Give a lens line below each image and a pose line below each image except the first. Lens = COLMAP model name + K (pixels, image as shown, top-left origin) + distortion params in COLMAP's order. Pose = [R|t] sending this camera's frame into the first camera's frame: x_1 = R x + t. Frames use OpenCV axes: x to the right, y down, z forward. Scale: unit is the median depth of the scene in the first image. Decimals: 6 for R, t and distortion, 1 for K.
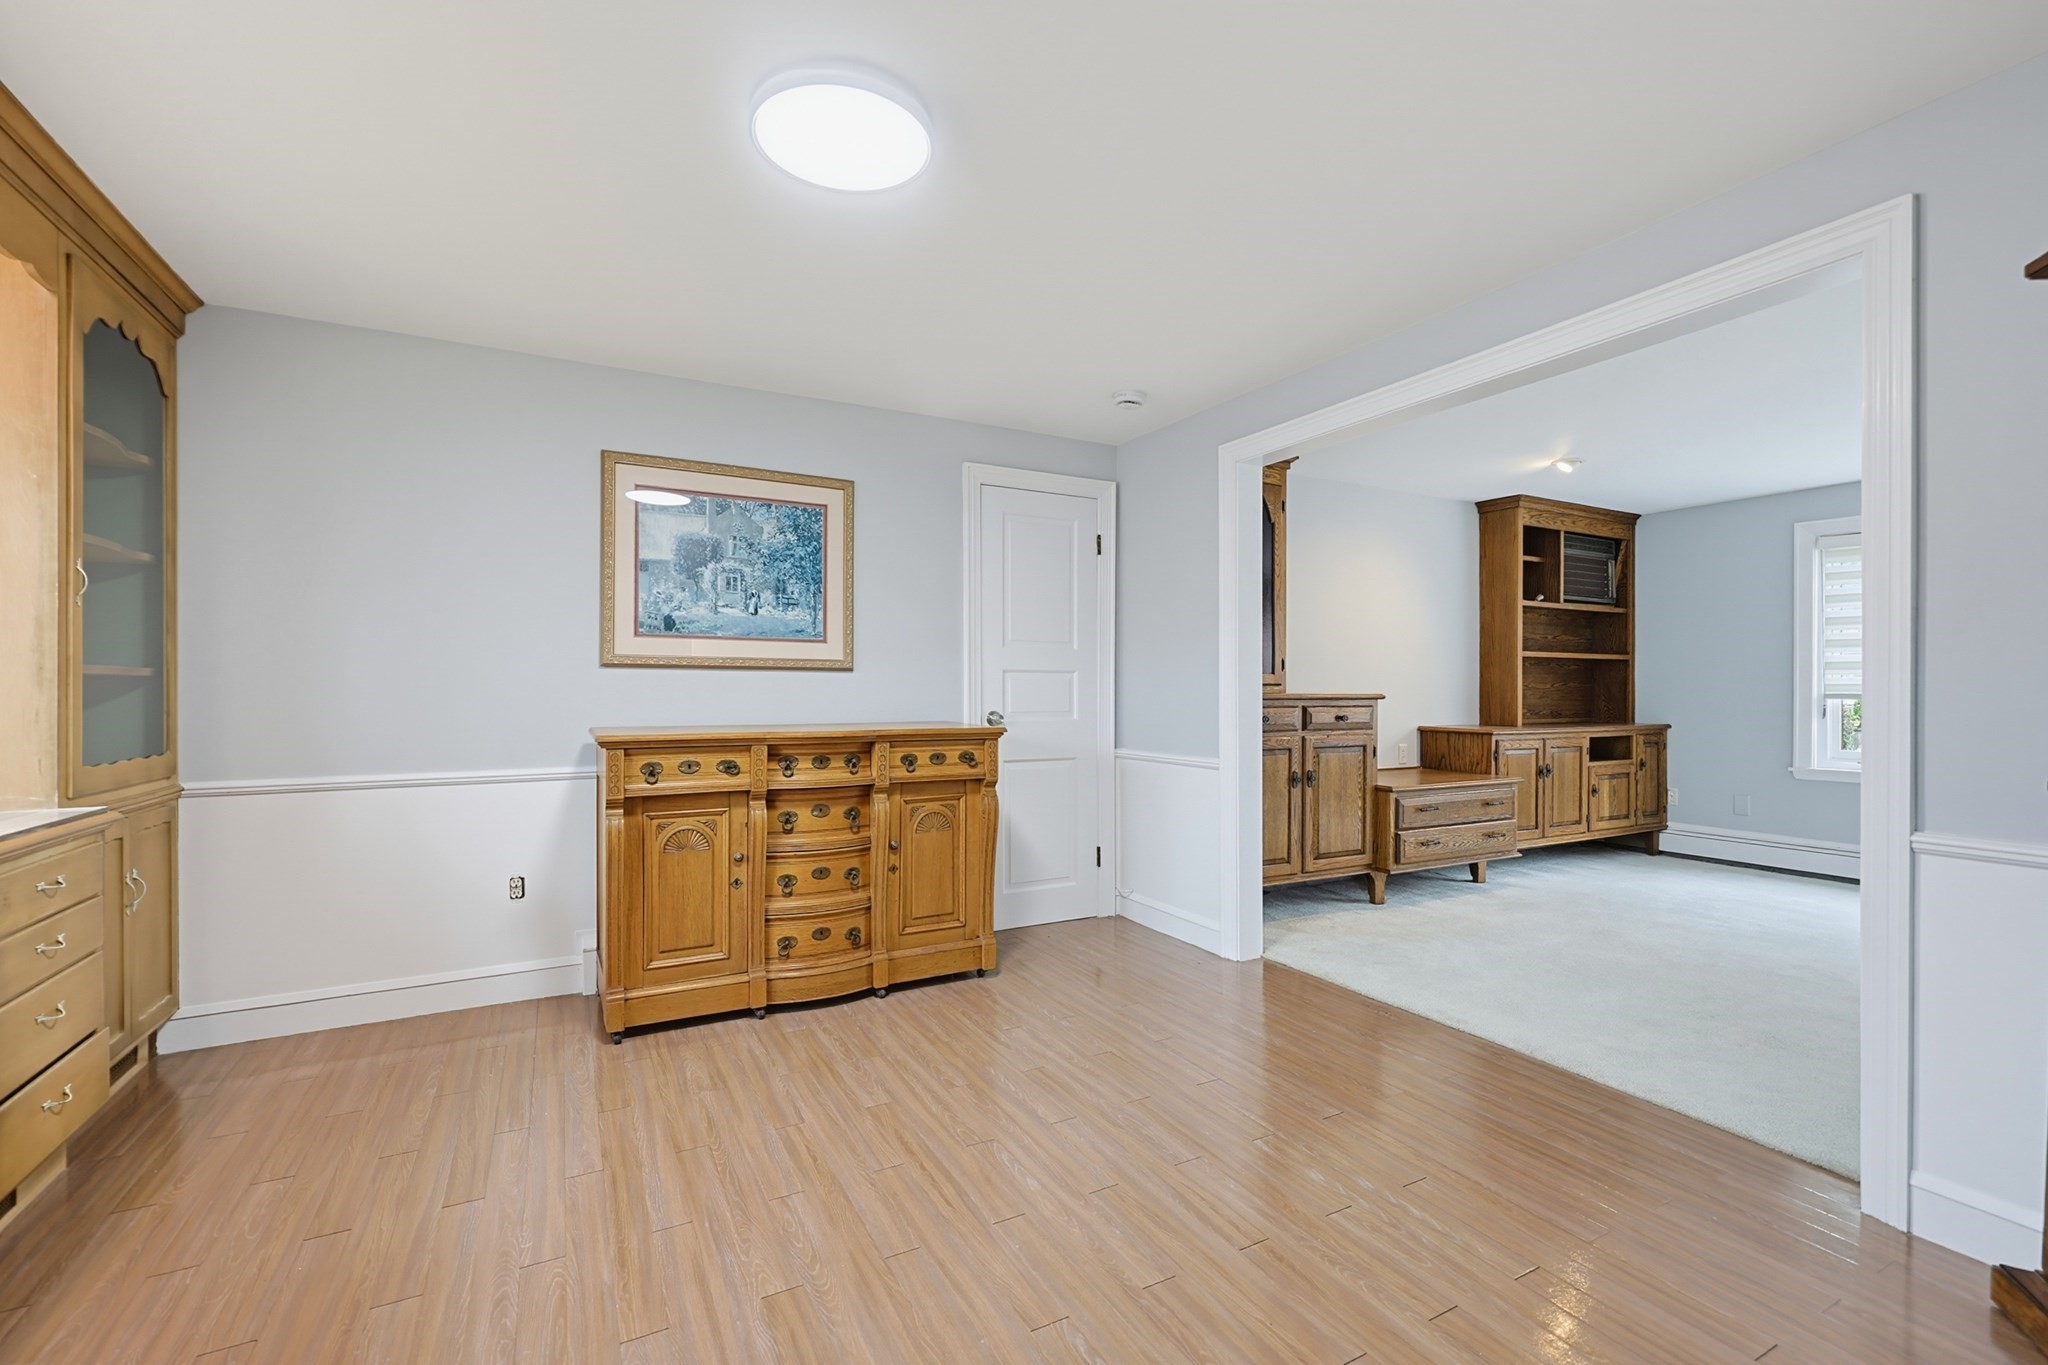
lens RADIAL K [[885.0, 0, 1034.7], [0, 885.0, 692.5], [0, 0, 1]] dist [-0.003525, -0.000591]
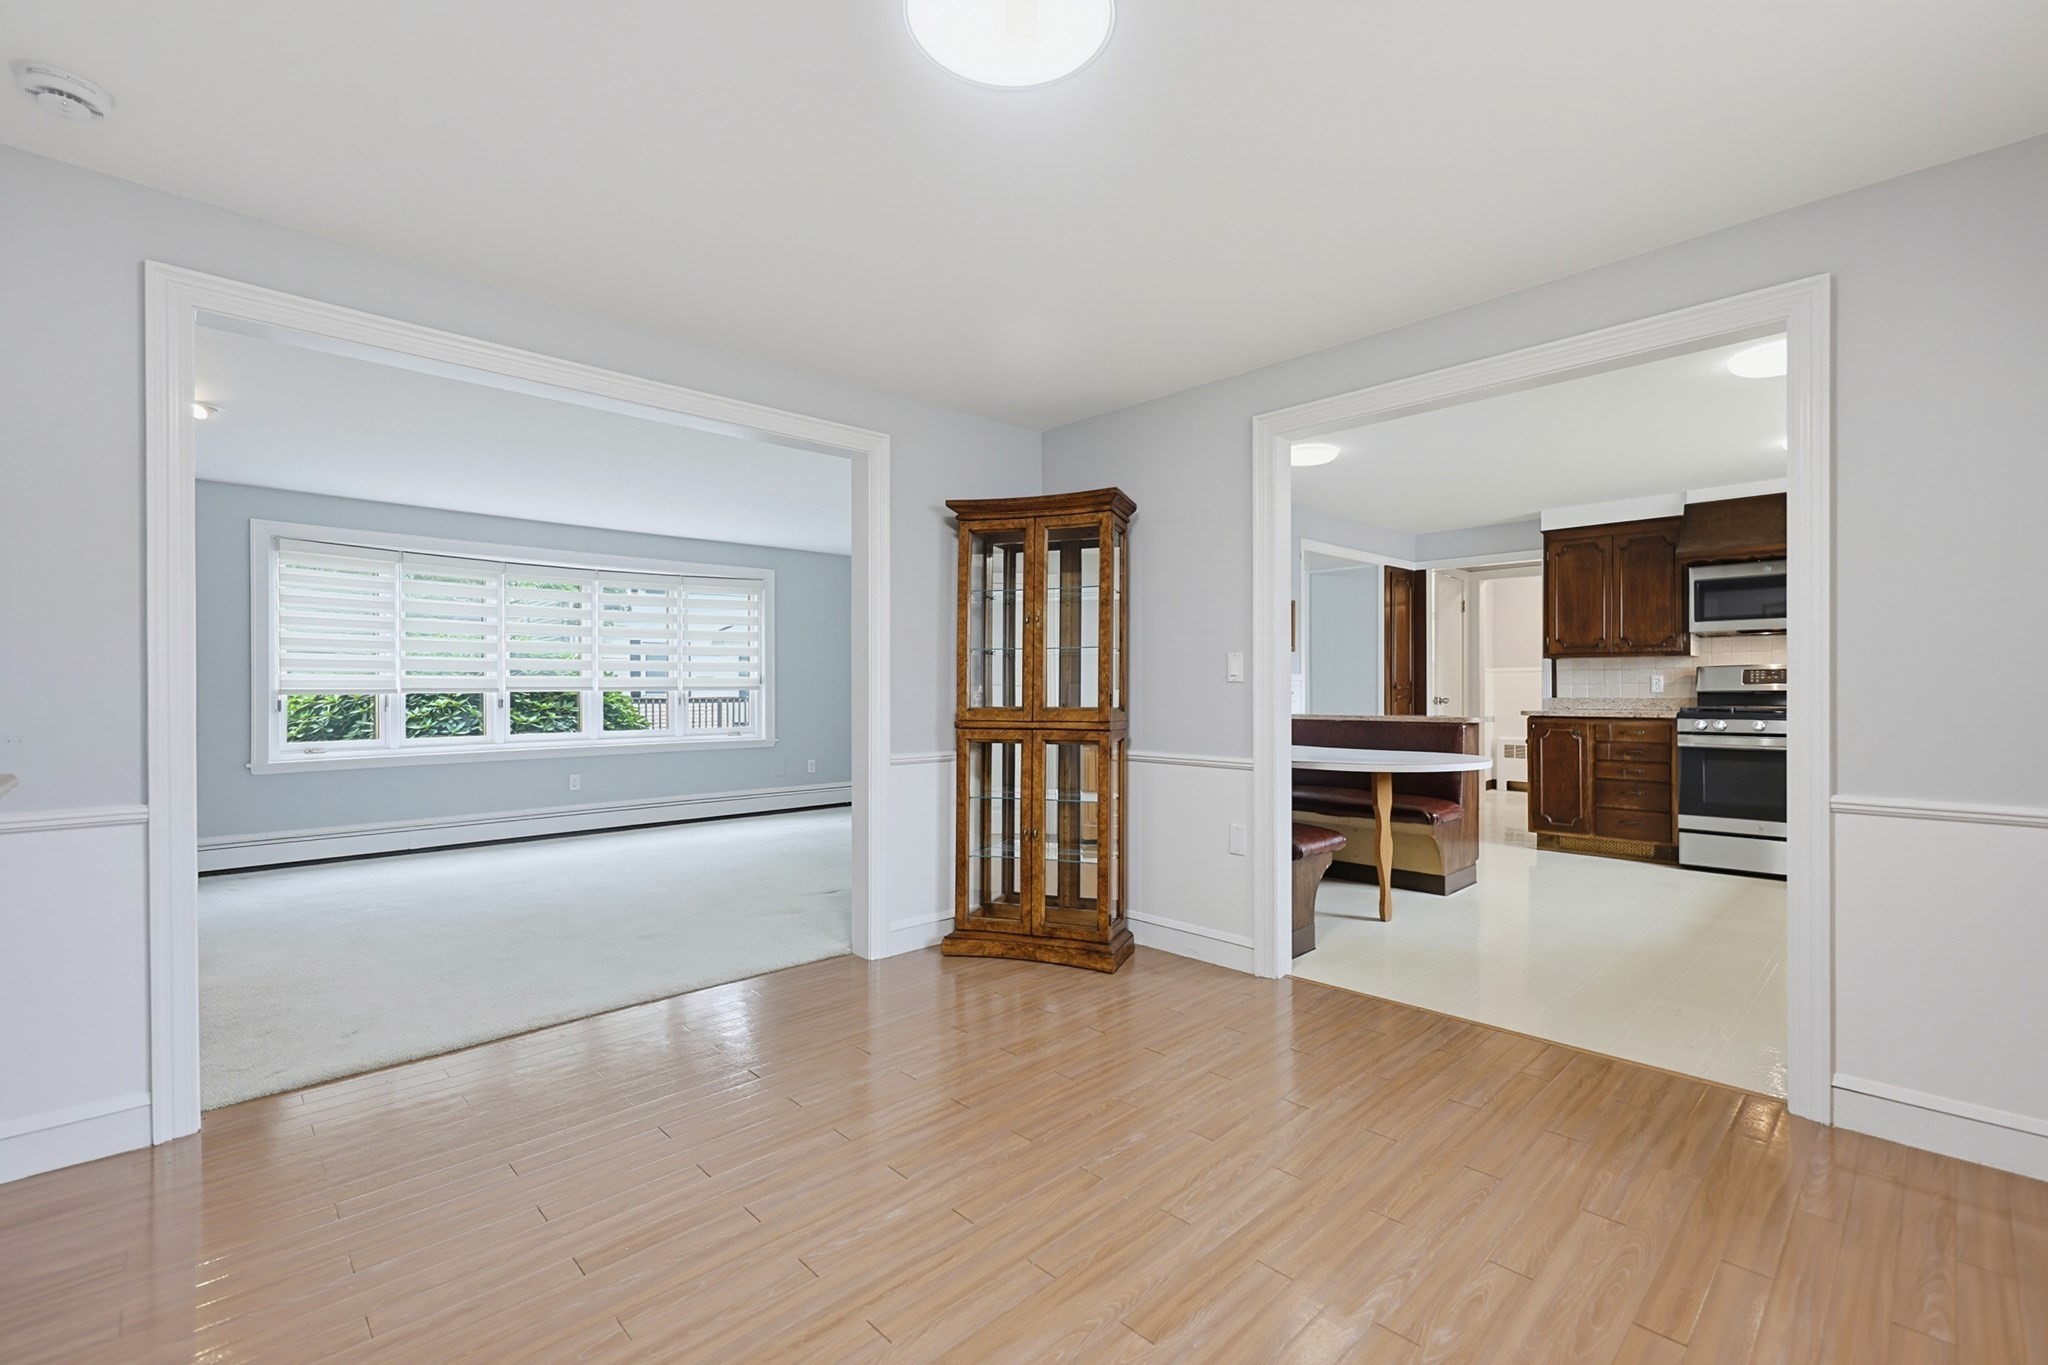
lens RADIAL K [[885.0, 0, 1034.7], [0, 885.0, 692.5], [0, 0, 1]] dist [-0.003525, -0.000591]
pose [[-0.273079, -0.002691, 0.961988, -0.562410], [0.002433, 0.999991, 0.003487, 0.005260], [-0.961989, 0.003292, -0.273070, 0.675635]]
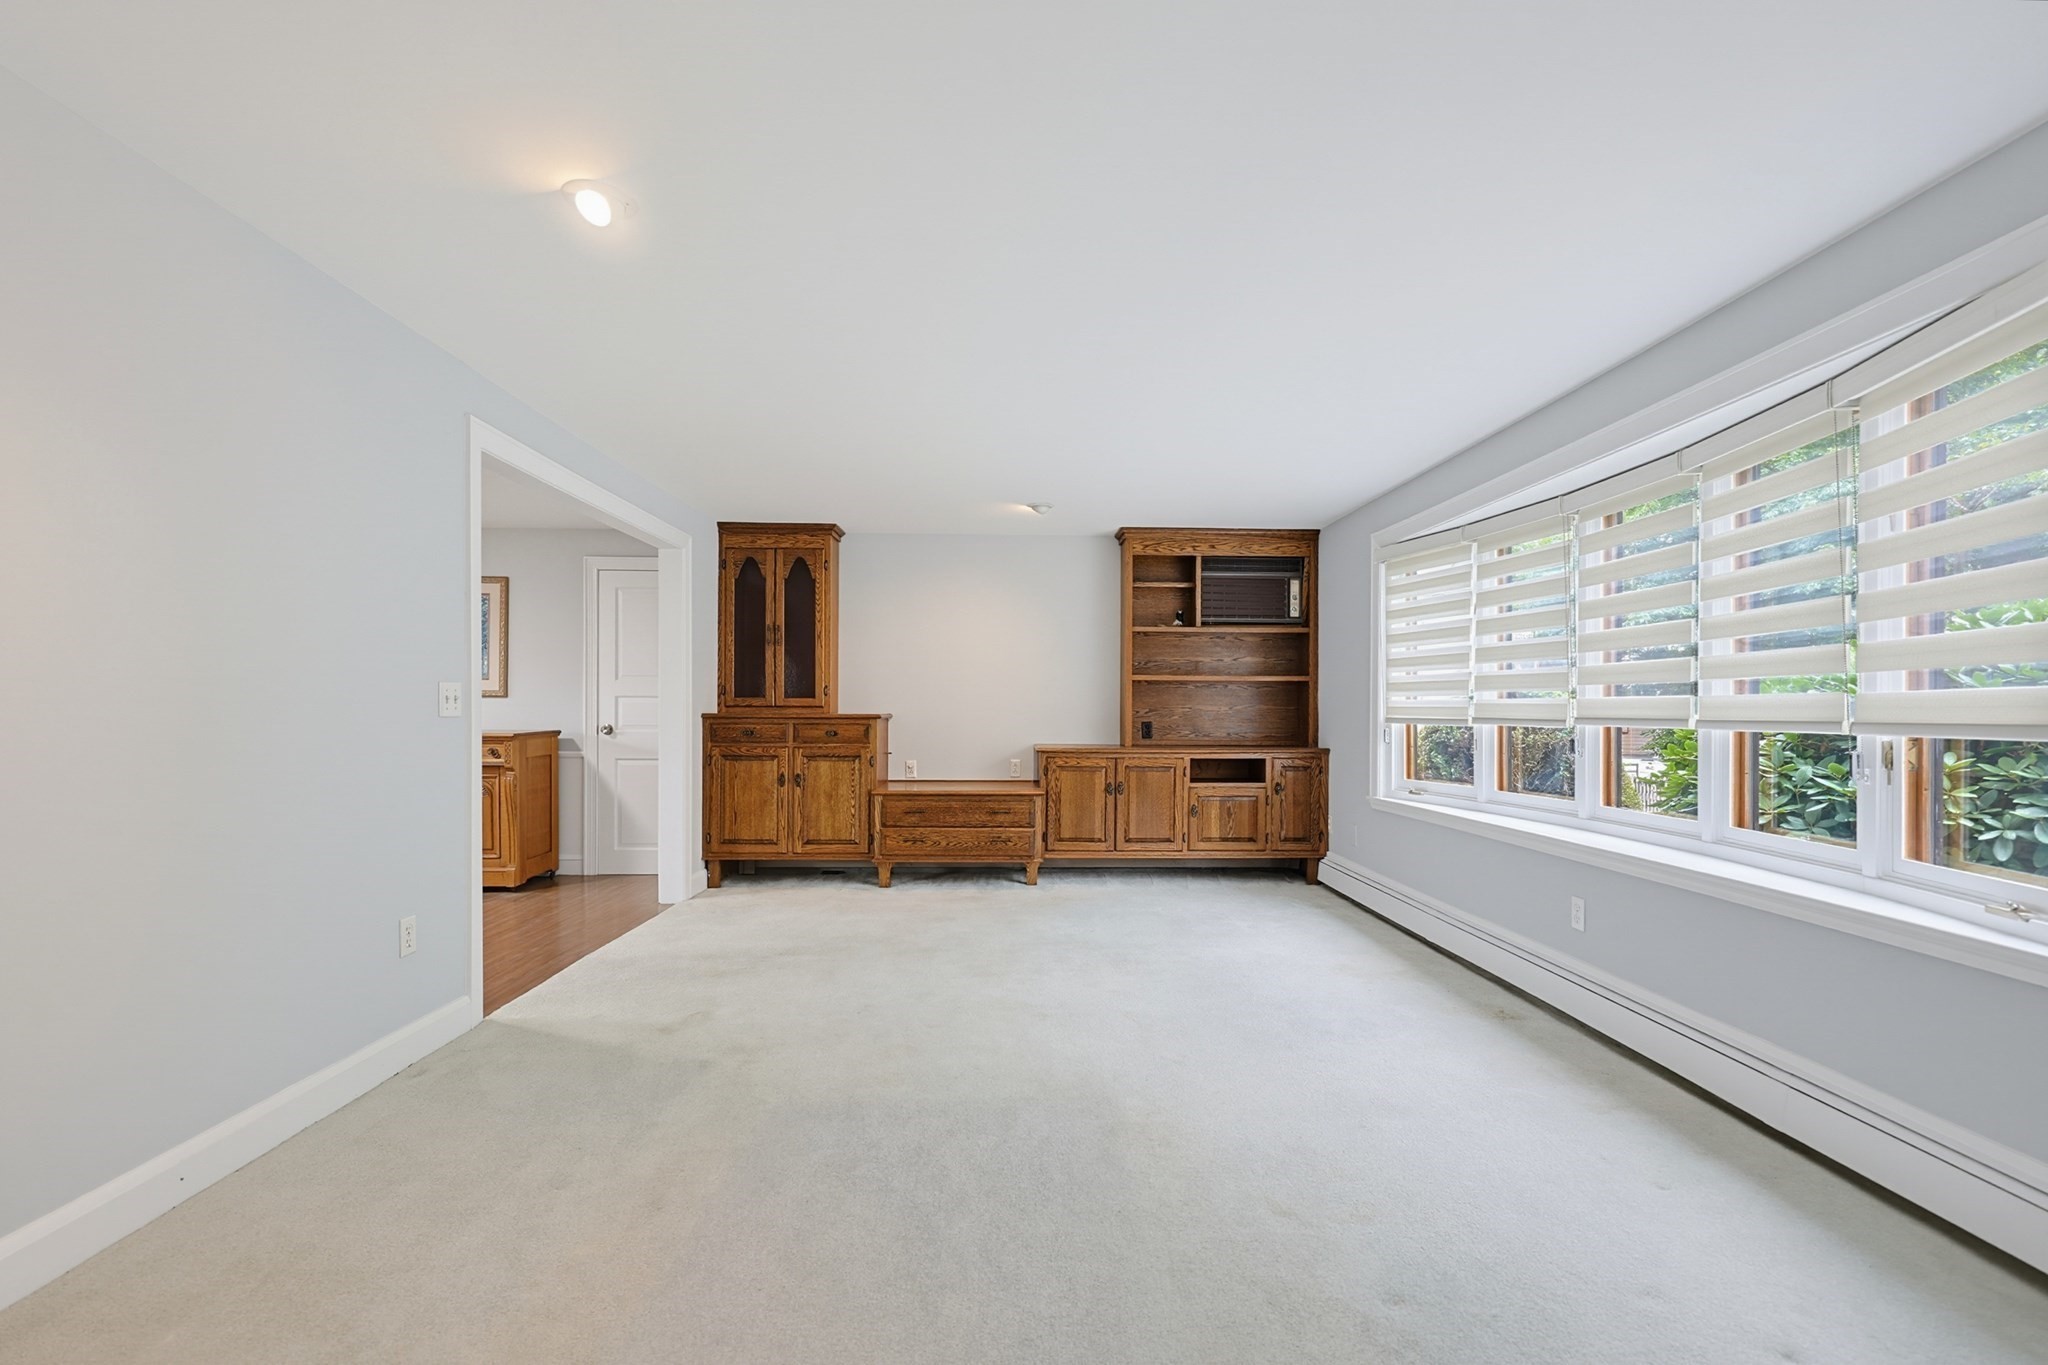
lens RADIAL K [[885.0, 0, 1034.7], [0, 885.0, 692.5], [0, 0, 1]] dist [-0.003525, -0.000591]
pose [[0.900427, -0.003415, -0.434993, 1.539867], [-0.005014, 0.999821, -0.018228, -0.009681], [0.434978, 0.018594, 0.900249, -0.004610]]
